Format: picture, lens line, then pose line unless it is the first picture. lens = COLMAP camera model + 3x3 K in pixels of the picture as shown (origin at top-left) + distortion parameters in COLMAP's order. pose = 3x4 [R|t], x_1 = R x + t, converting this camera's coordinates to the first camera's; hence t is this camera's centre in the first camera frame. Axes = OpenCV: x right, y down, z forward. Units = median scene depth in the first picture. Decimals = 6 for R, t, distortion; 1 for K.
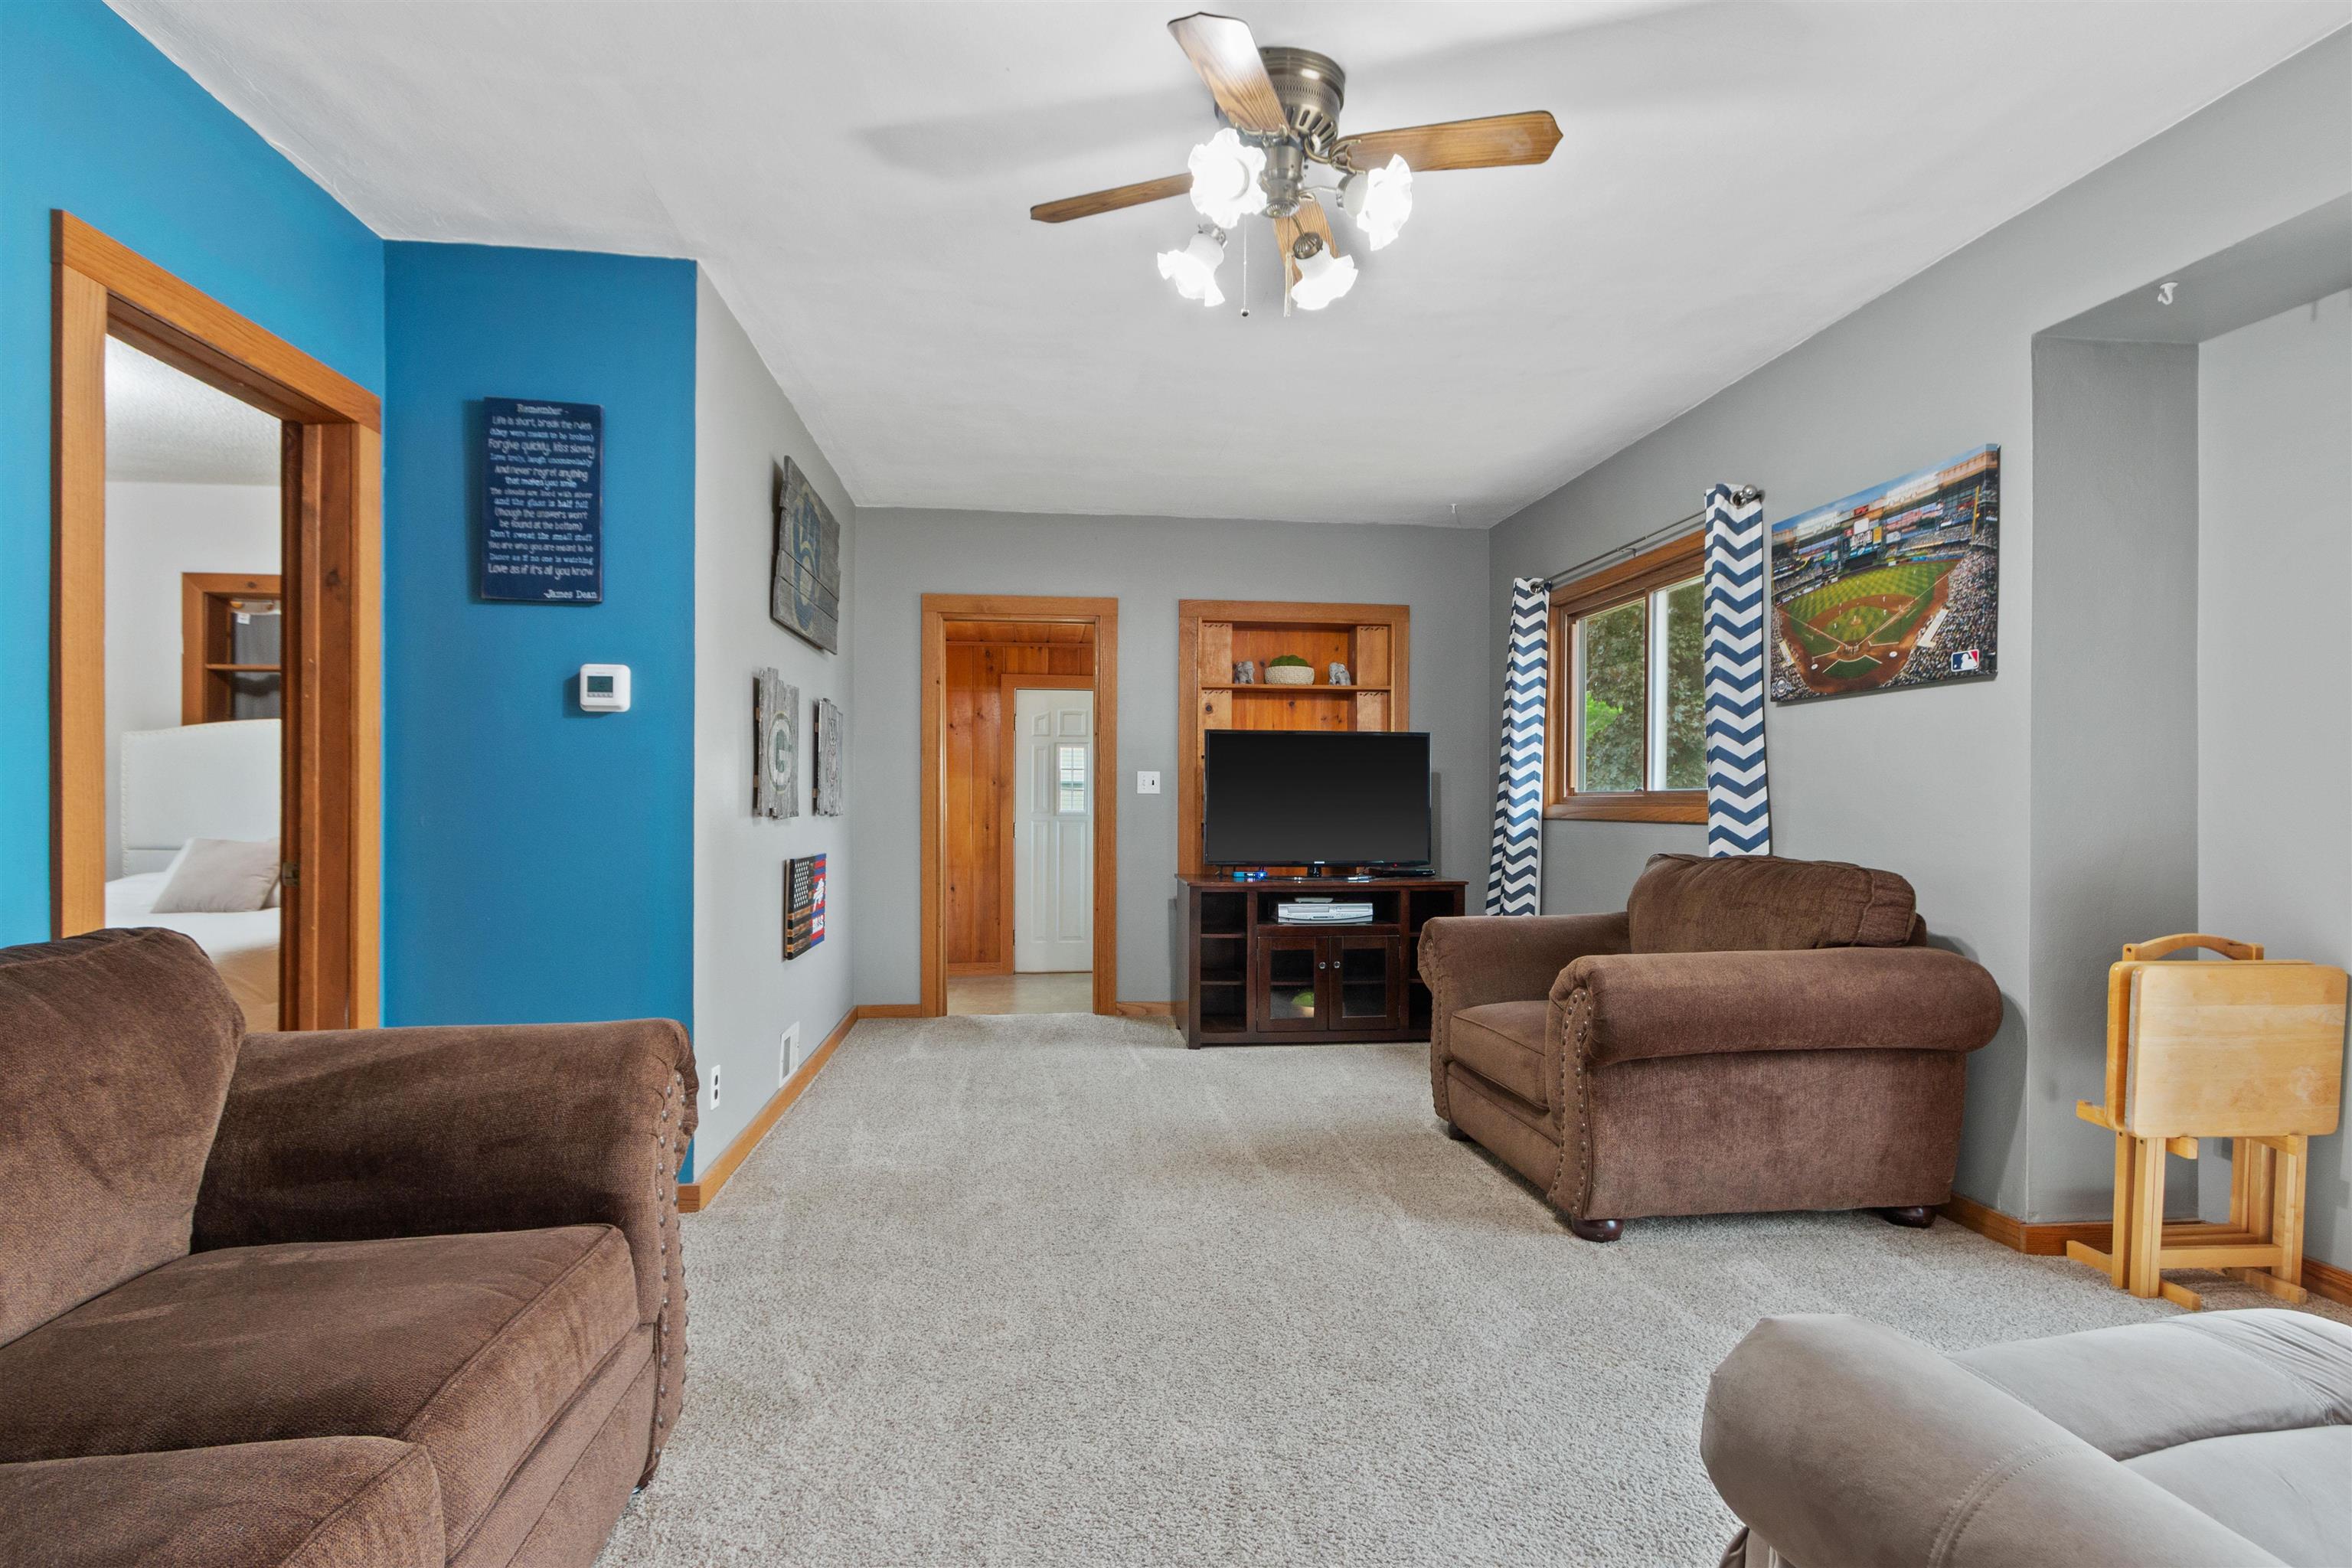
lens RADIAL K [[1172.2, 0, 1182.0], [0, 1172.2, 797.3], [0, 0, 1]] dist [0.005768, -0.000056]
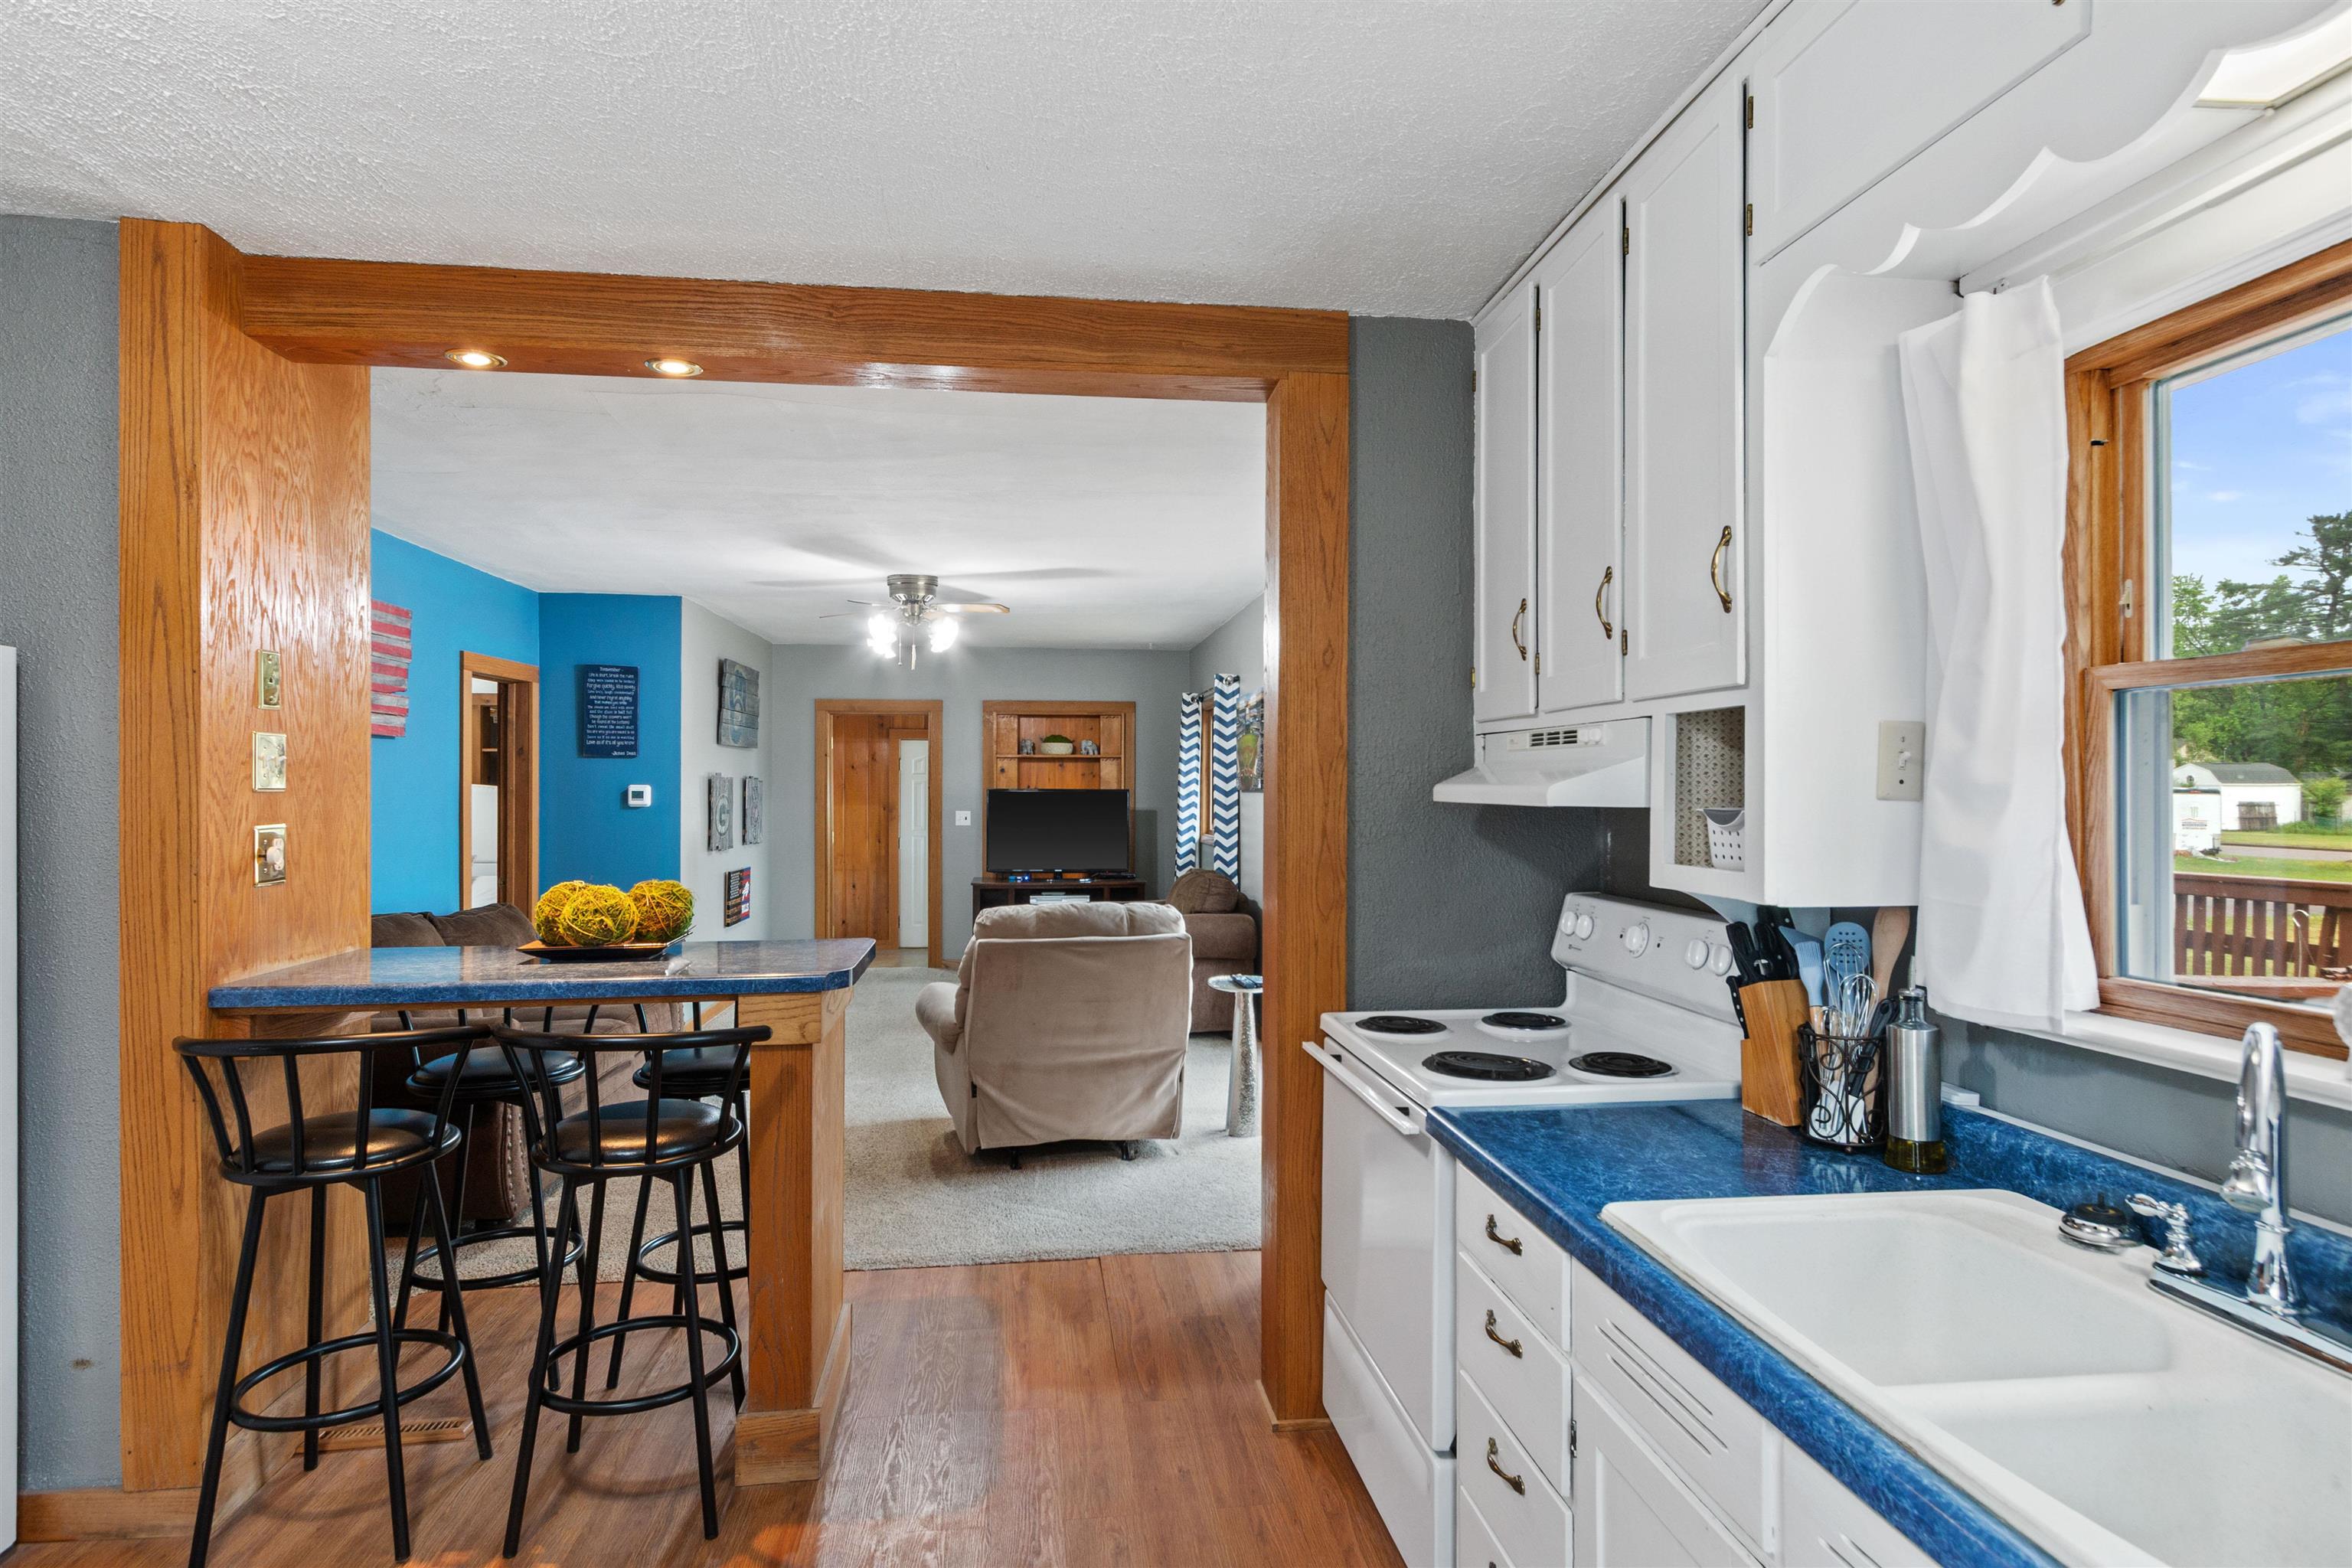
lens RADIAL K [[1277.3, 0, 1171.6], [0, 1277.3, 781.9], [0, 0, 1]] dist [0.019483, 0.000093]
pose [[0.999997, -0.001971, -0.001705, 0.359496], [0.001969, 0.999997, -0.001503, -0.082679], [0.001708, 0.001500, 0.999997, -0.991498]]
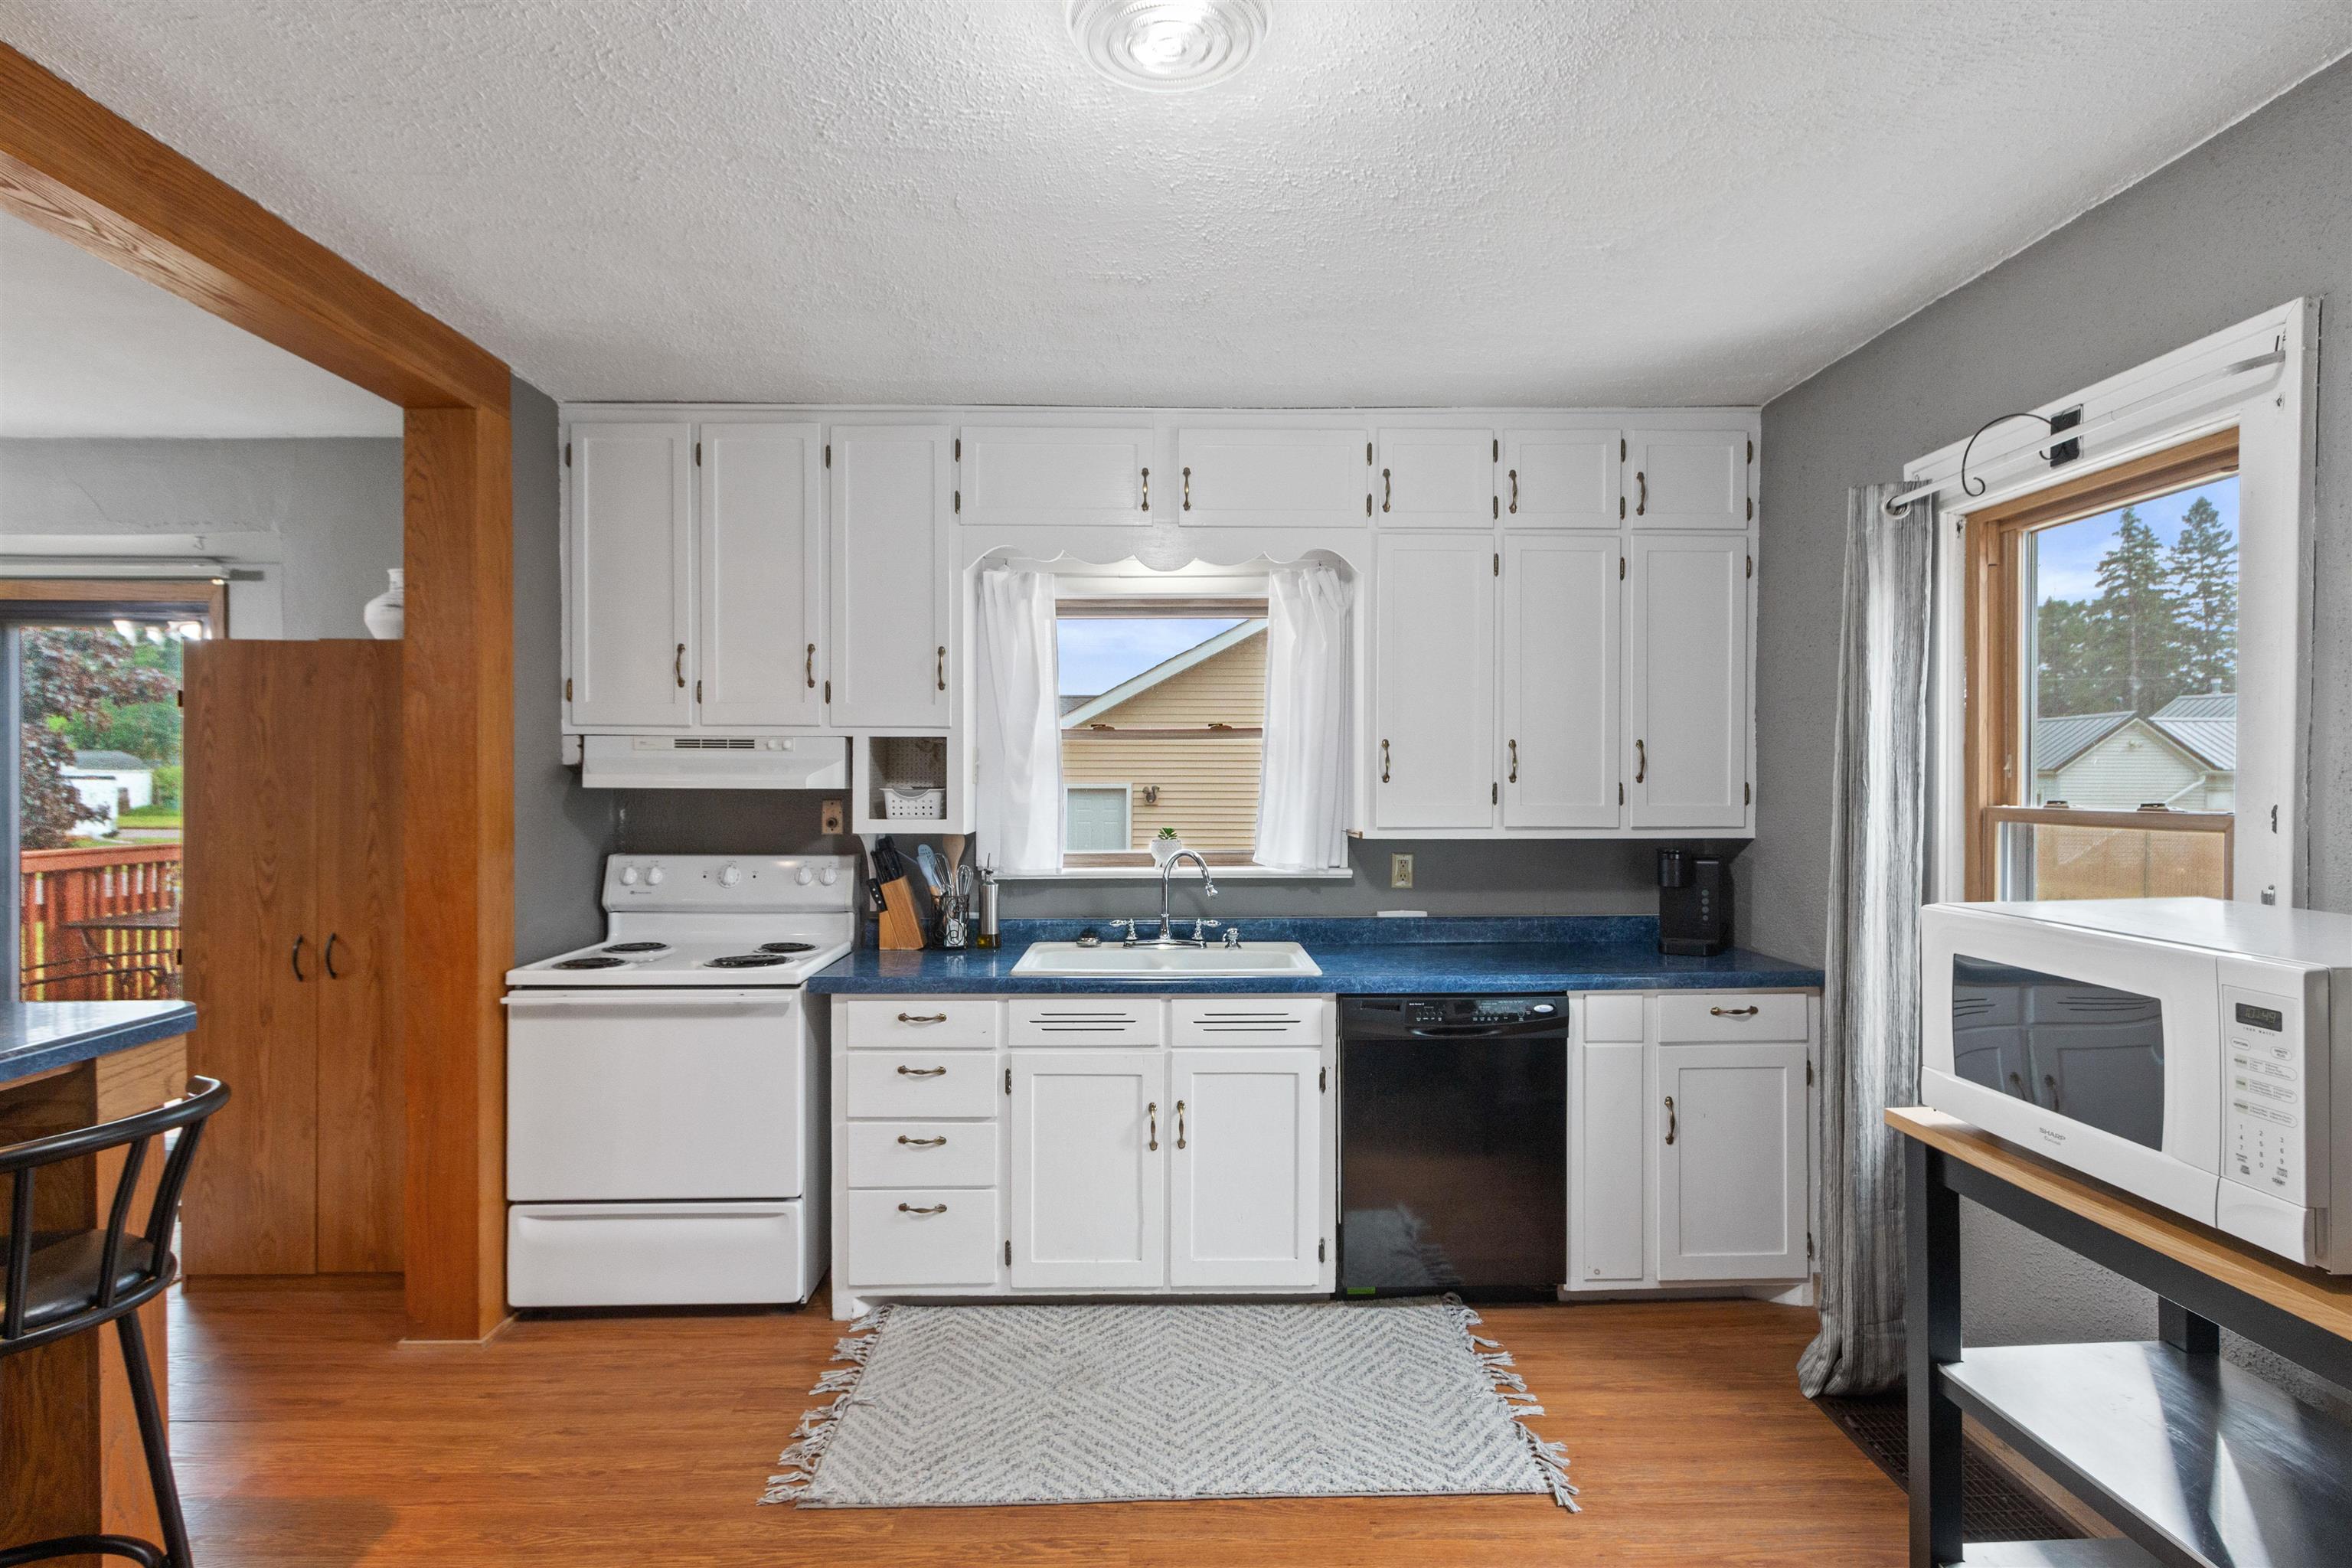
lens RADIAL K [[1172.2, 0, 1182.0], [0, 1172.2, 797.3], [0, 0, 1]] dist [0.005768, -0.000056]
pose [[0.101024, -0.018784, 0.994707, -0.242385], [-0.005283, 0.999798, 0.019417, -0.084072], [-0.994870, -0.007217, 0.100905, -0.794419]]
